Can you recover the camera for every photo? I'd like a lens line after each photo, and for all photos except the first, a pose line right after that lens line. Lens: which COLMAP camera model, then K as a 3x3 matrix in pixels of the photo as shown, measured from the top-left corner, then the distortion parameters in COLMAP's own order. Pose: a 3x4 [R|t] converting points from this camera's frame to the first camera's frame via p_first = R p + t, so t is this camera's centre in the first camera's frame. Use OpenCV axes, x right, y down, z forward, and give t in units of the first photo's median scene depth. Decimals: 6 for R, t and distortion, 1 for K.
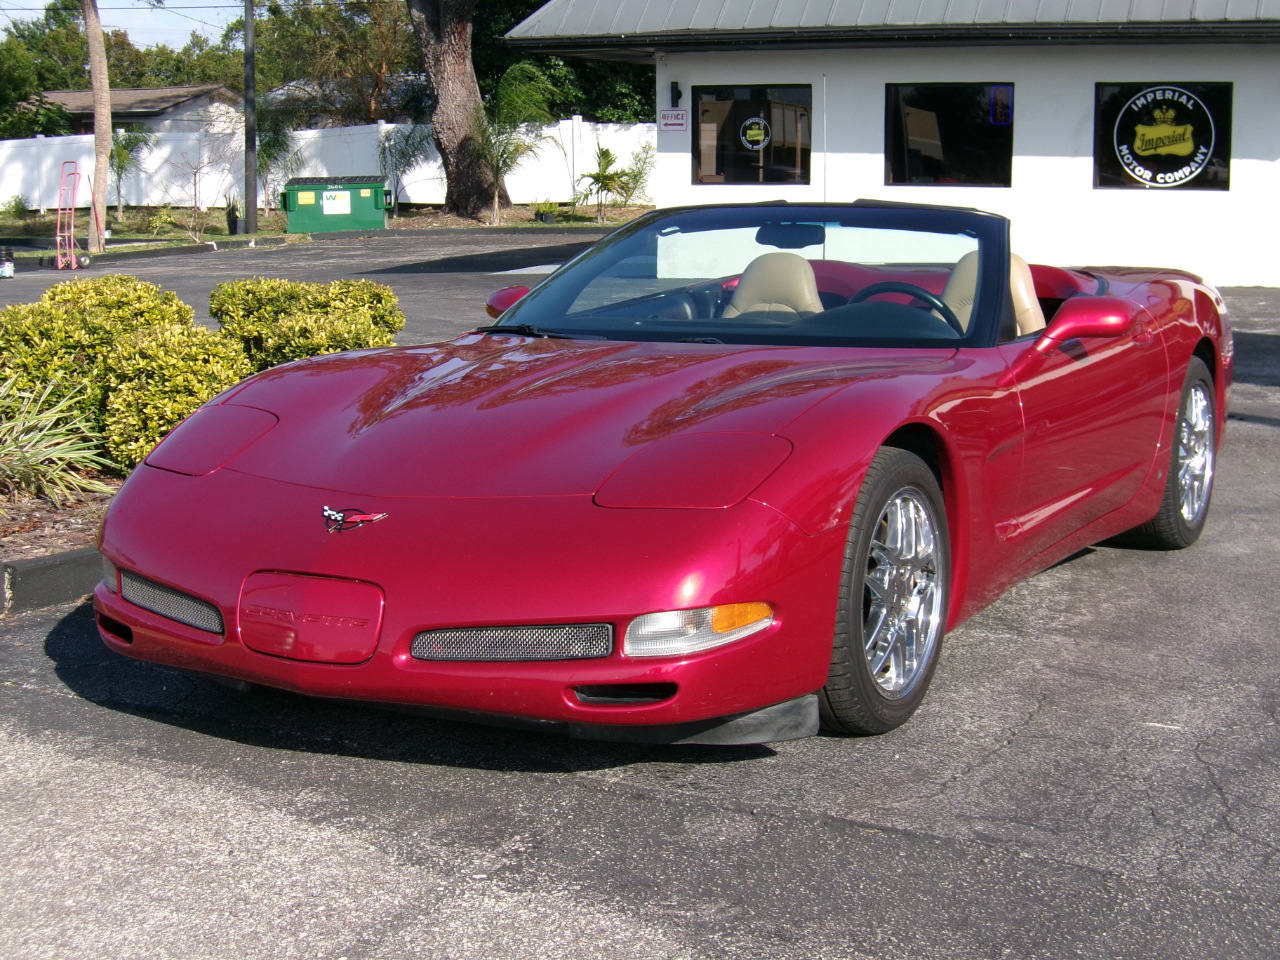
lens RADIAL K [[2028.4, 0, 660.6], [0, 2028.4, 495.0], [0, 0, 1]] dist [-0.124445, 0.065177]
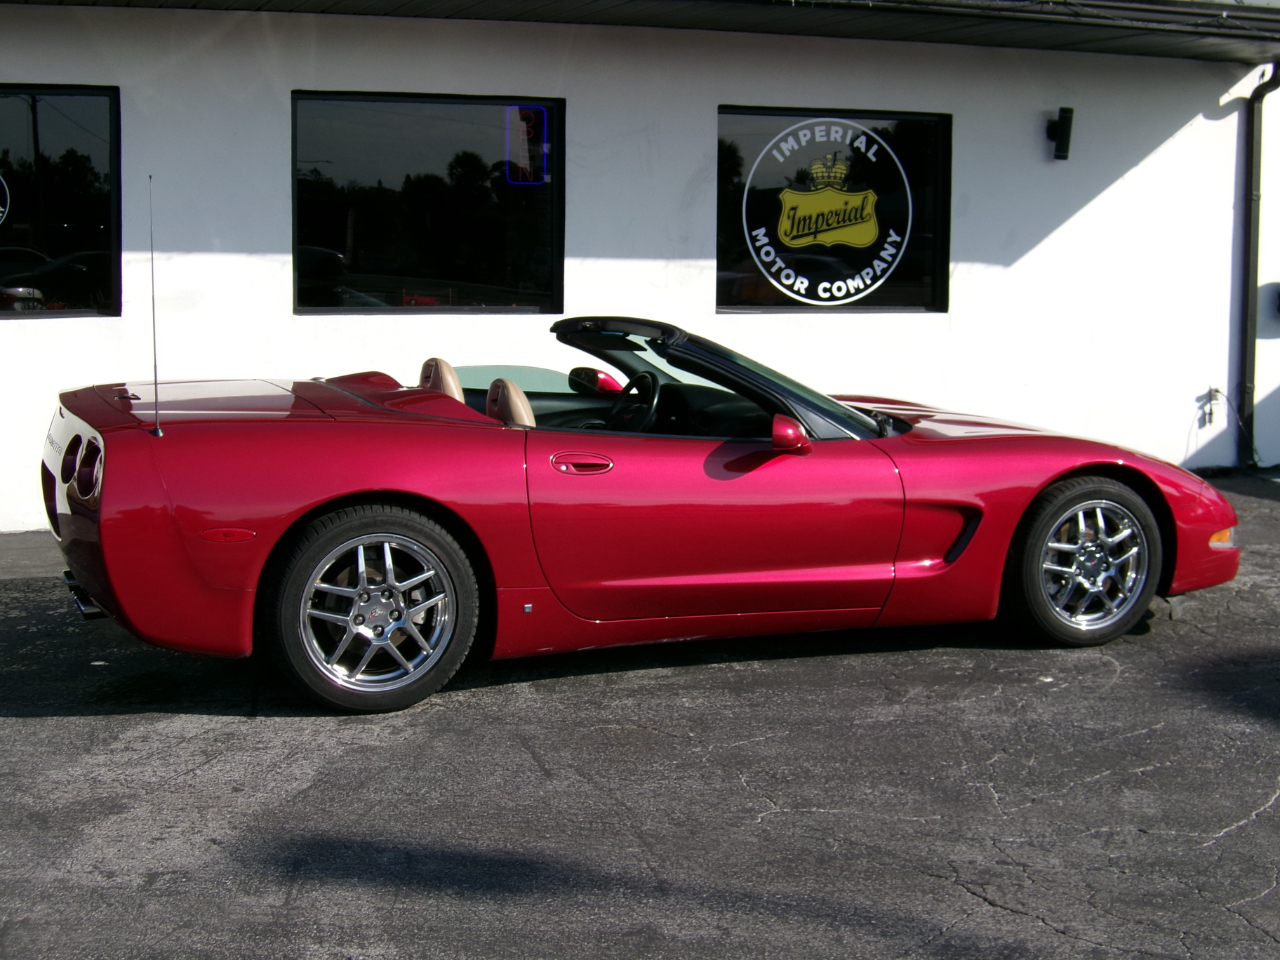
lens RADIAL K [[1995.0, 0, 640.0], [0, 1995.0, 480.0], [0, 0, 1]] dist [-0.116798, -0.000692]
pose [[0.734482, -0.075700, 0.674393, -0.141170], [0.103854, 0.994591, -0.001466, -0.108677], [-0.670635, 0.071115, 0.738371, 0.627411]]
